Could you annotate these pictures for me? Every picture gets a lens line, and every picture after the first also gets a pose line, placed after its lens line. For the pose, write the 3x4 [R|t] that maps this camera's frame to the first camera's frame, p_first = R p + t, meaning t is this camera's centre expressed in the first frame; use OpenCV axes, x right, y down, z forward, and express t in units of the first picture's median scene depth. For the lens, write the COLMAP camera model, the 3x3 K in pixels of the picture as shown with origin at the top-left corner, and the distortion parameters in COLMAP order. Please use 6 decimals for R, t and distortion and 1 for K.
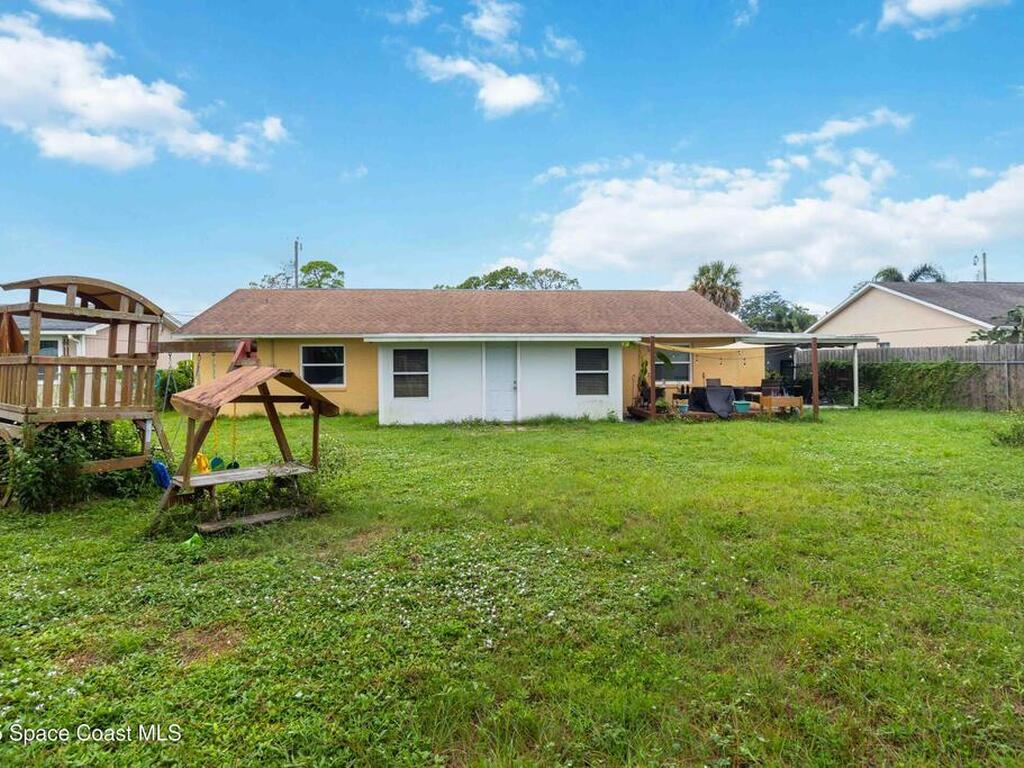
lens RADIAL K [[534.7, 0, 510.6], [0, 534.7, 380.7], [0, 0, 1]] dist [0.002365, -0.000144]
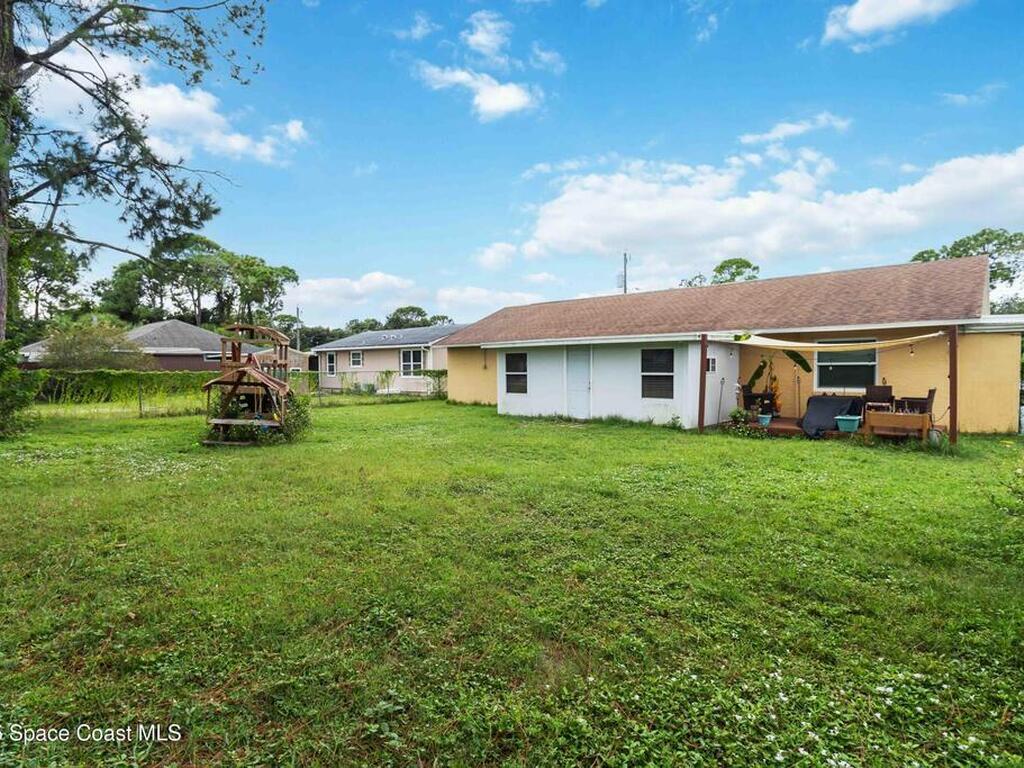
lens RADIAL K [[534.7, 0, 508.6], [0, 534.7, 375.9], [0, 0, 1]] dist [0.002365, -0.000144]
pose [[0.692587, 0.015196, -0.721174, 0.664845], [-0.019386, 0.999809, 0.002450, -0.010361], [0.721074, 0.012284, 0.692749, 0.149311]]
